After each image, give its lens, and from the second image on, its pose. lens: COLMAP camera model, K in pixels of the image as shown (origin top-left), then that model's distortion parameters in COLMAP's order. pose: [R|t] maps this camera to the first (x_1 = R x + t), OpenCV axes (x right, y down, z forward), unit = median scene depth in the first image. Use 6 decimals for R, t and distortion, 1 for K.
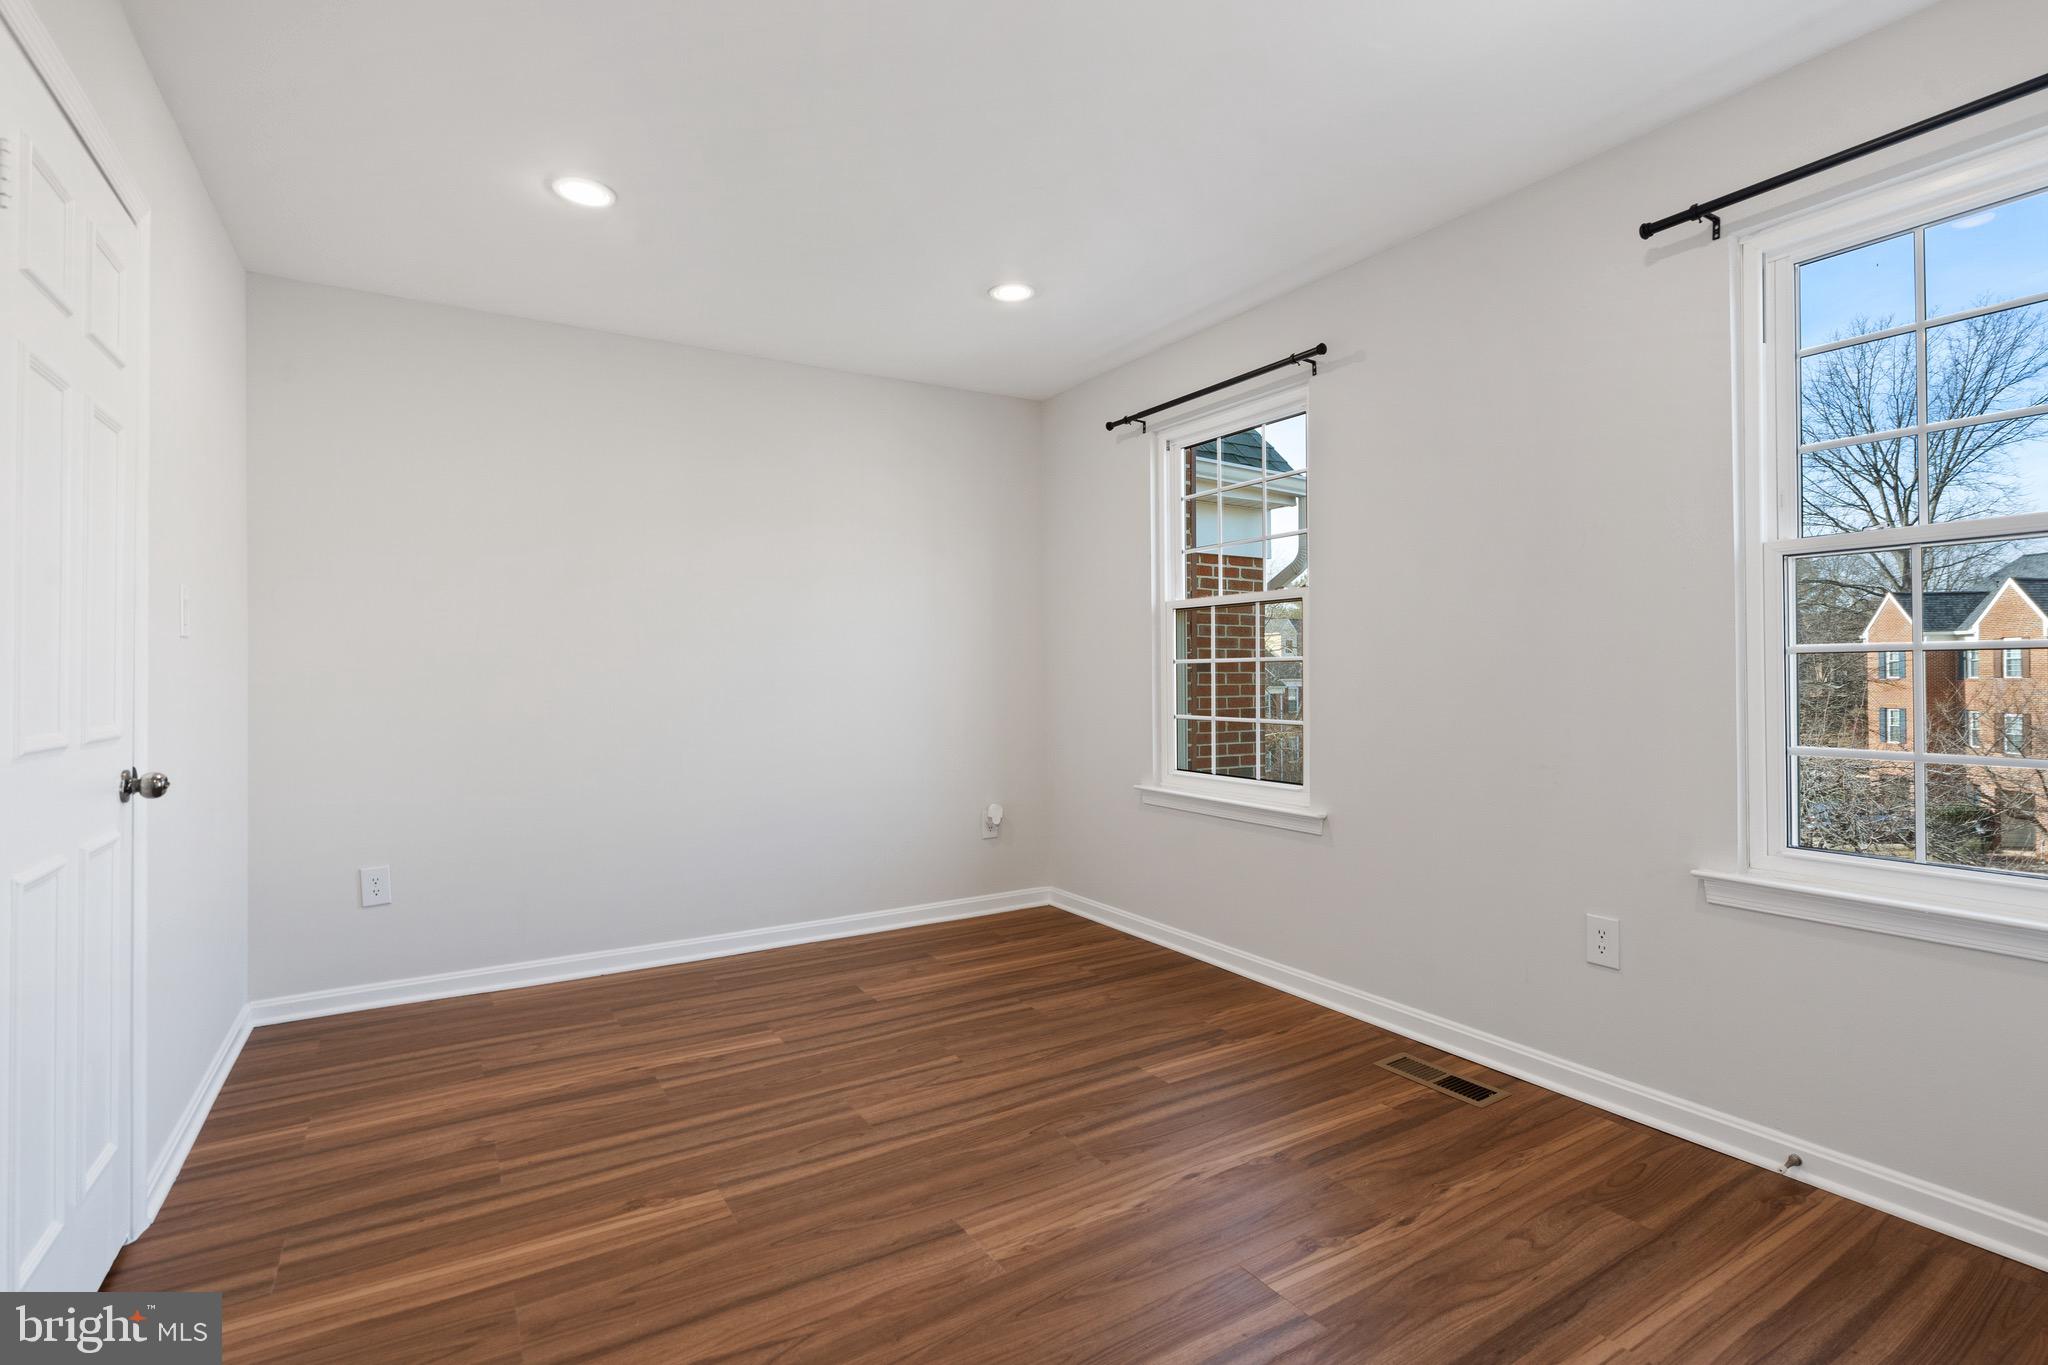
lens RADIAL K [[947.5, 0, 1010.3], [0, 947.5, 670.7], [0, 0, 1]] dist [-0.005326, 0.002173]
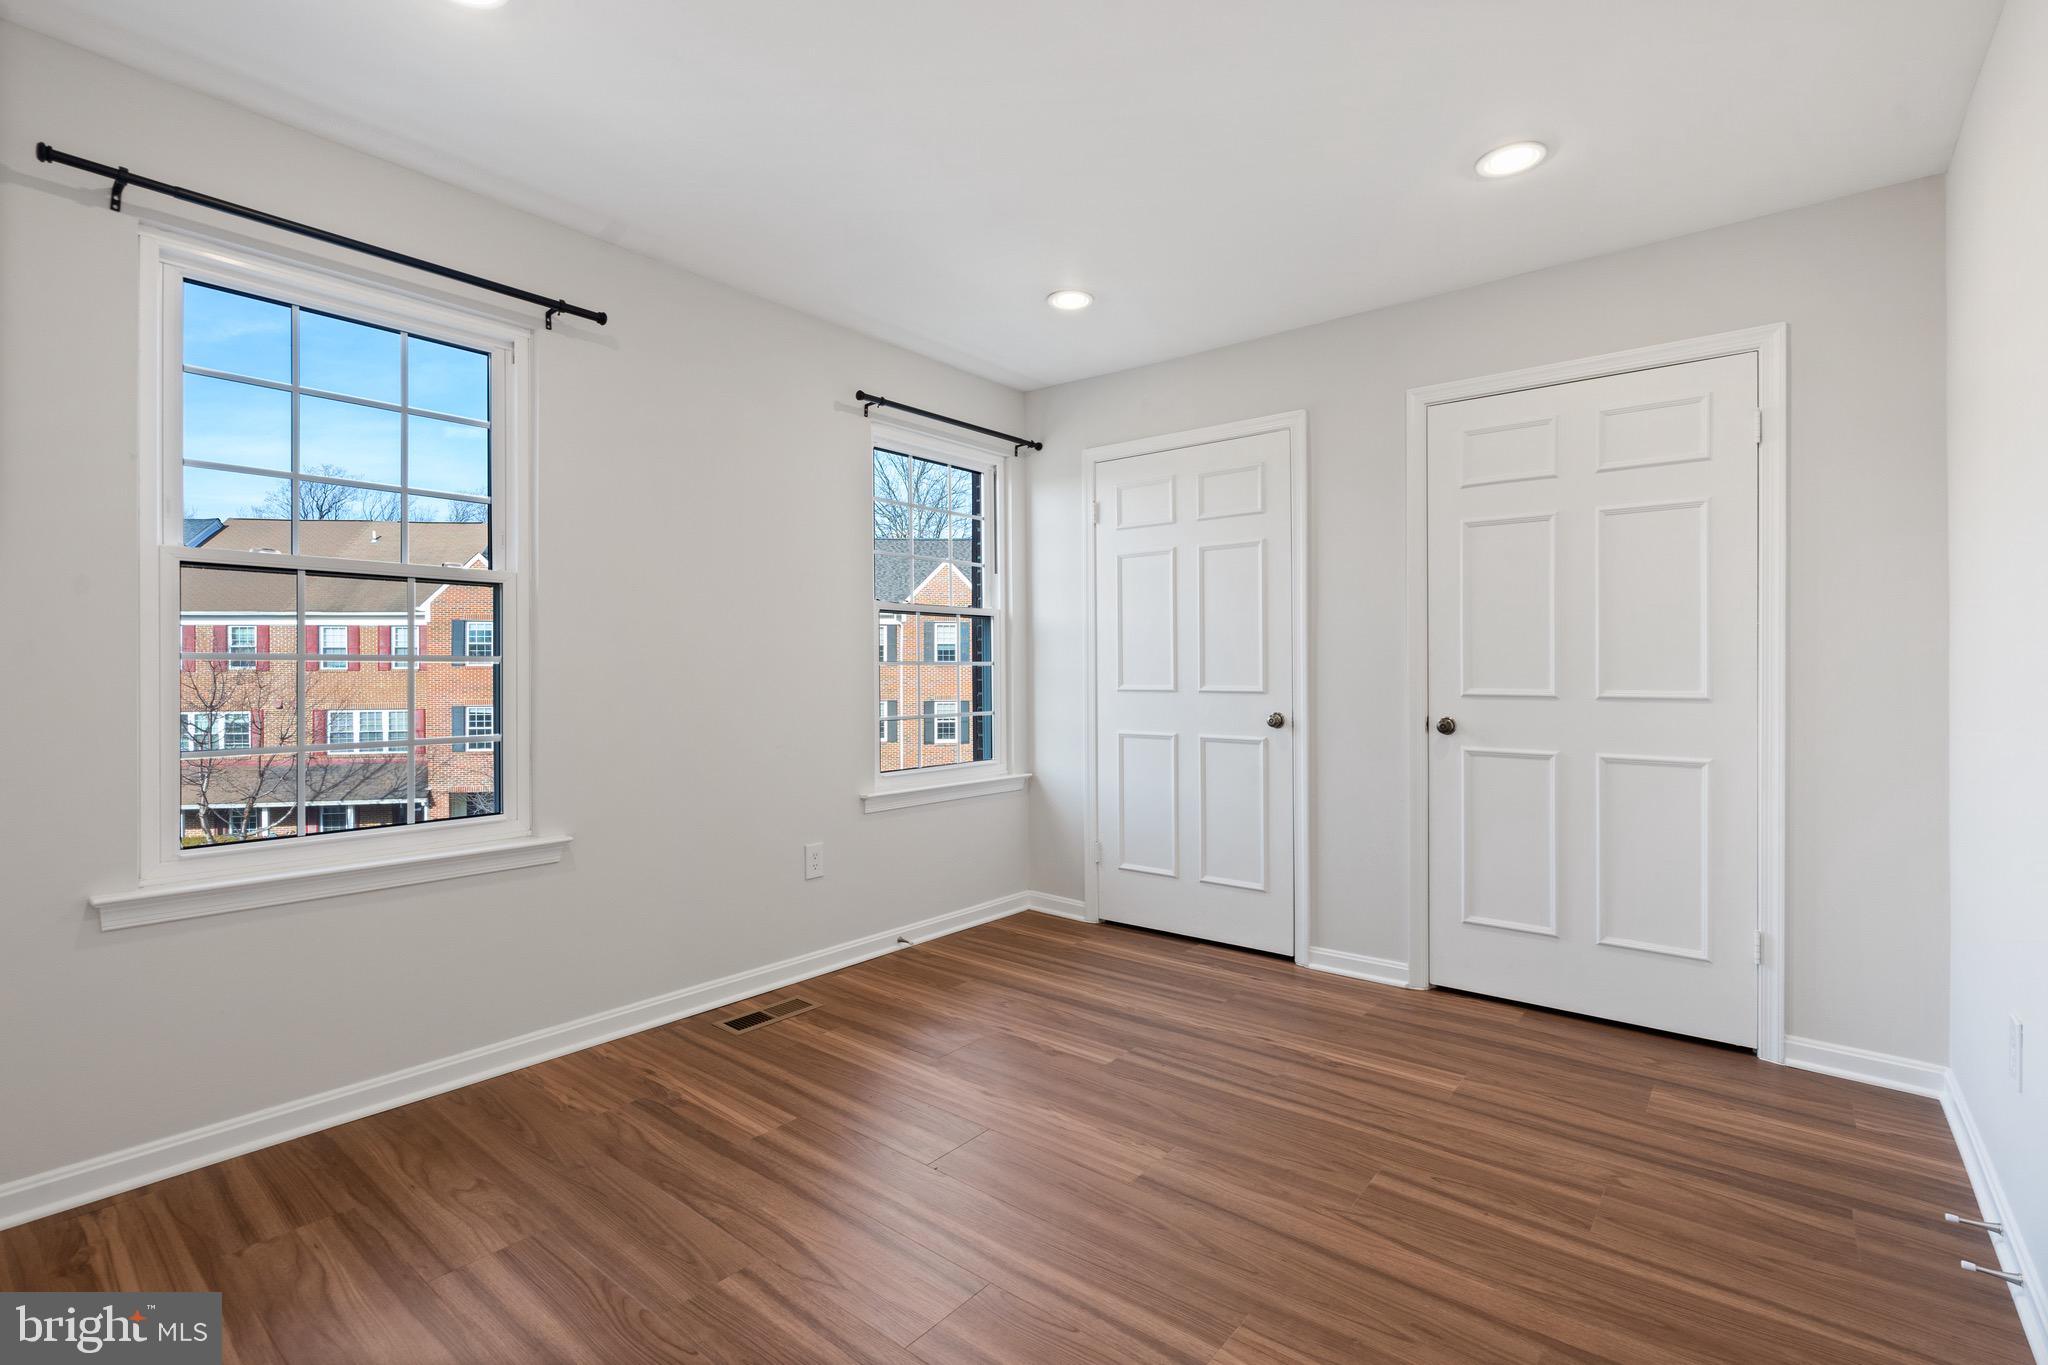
lens RADIAL K [[947.5, 0, 1014.3], [0, 947.5, 669.5], [0, 0, 1]] dist [-0.005326, 0.002173]
pose [[-0.324603, 0.008271, 0.945814, -0.766015], [0.003583, 0.999965, -0.007515, 0.013337], [-0.945844, 0.000949, -0.324621, 1.103347]]
